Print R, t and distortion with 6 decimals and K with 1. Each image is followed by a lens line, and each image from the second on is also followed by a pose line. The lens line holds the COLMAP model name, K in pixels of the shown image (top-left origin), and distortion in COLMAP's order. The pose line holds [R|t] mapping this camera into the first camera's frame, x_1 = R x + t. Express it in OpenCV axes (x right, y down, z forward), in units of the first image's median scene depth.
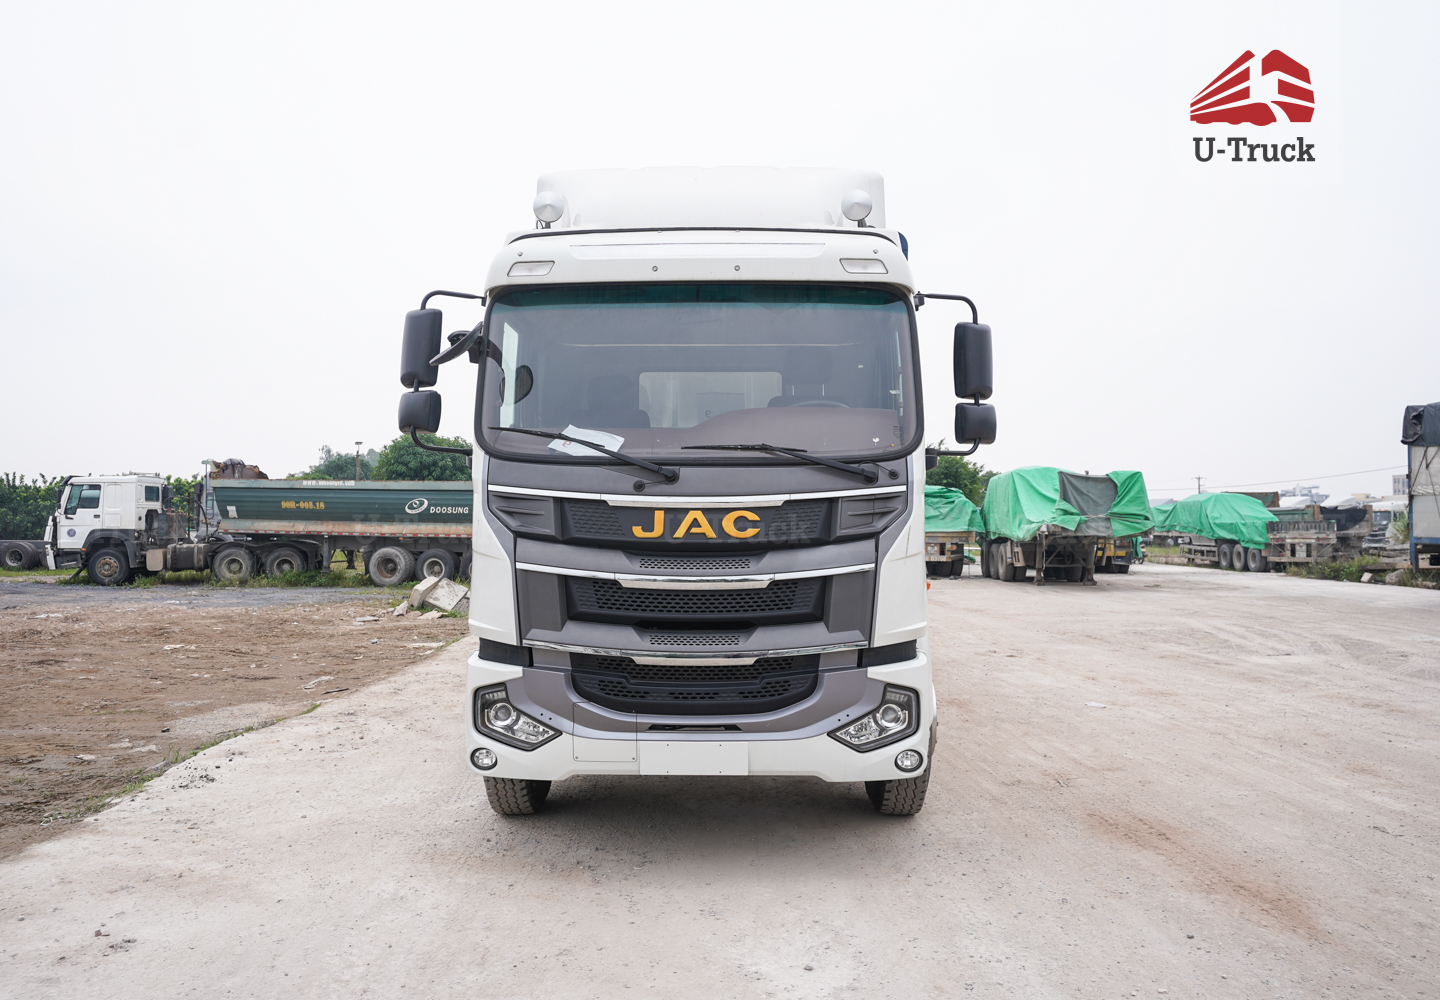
lens RADIAL K [[1073.6, 0, 715.3], [0, 1073.6, 500.7], [0, 0, 1]] dist [-0.002043, 0.000956]
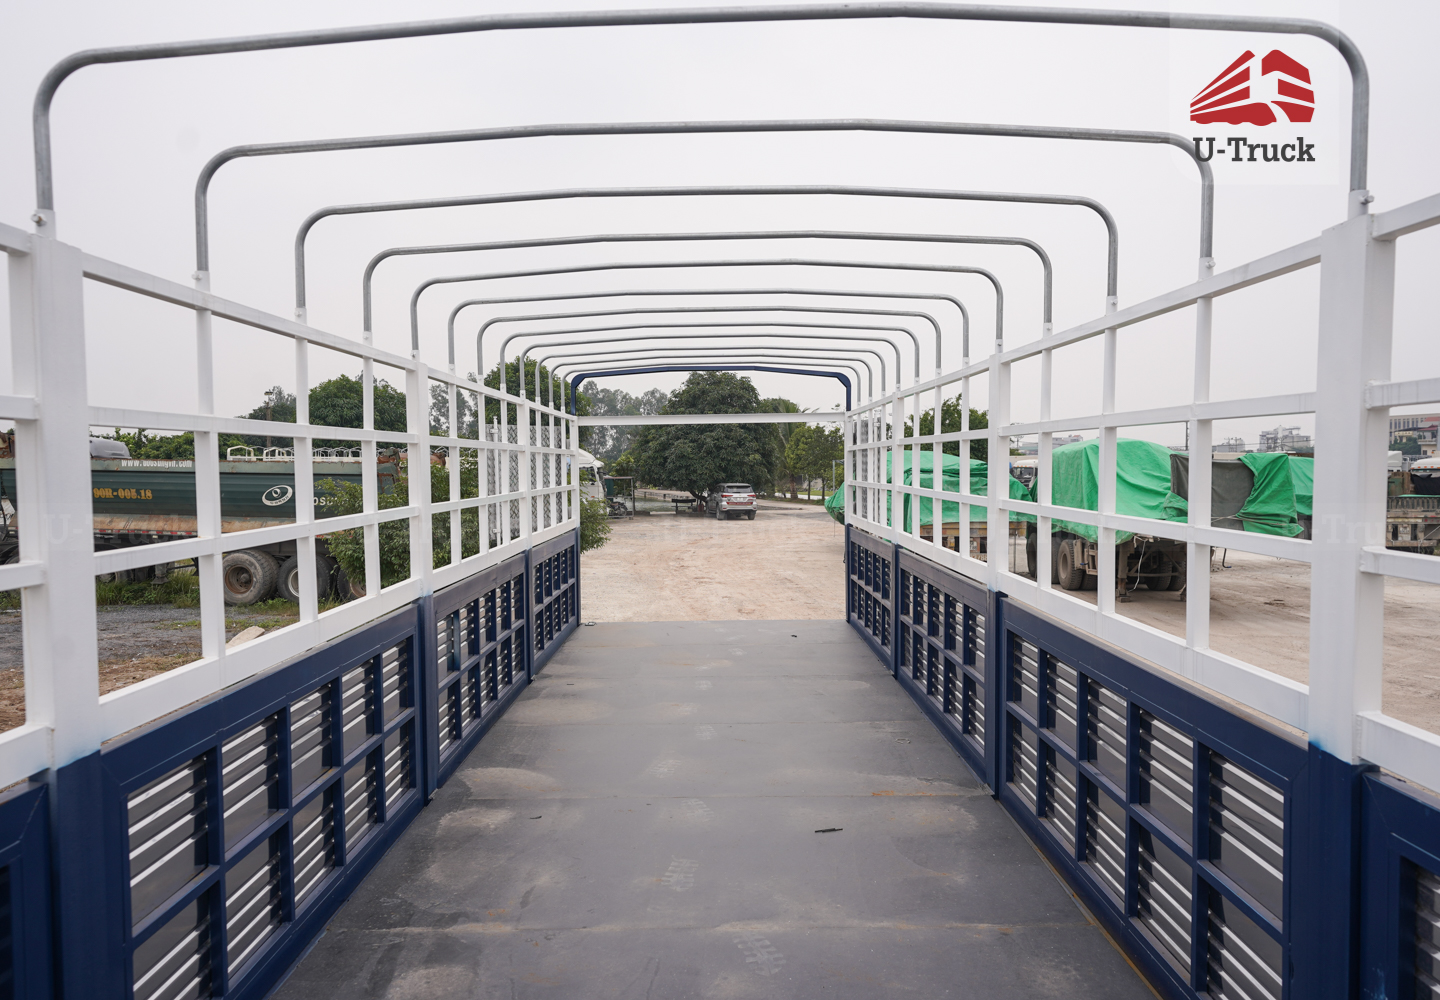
lens RADIAL K [[1073.6, 0, 715.3], [0, 1073.6, 500.7], [0, 0, 1]] dist [-0.002043, 0.000956]
pose [[0.999638, -0.003246, 0.026691, 0.000407], [0.001715, 0.998361, 0.057199, -0.032404], [-0.026833, -0.057133, 0.998006, 0.259023]]
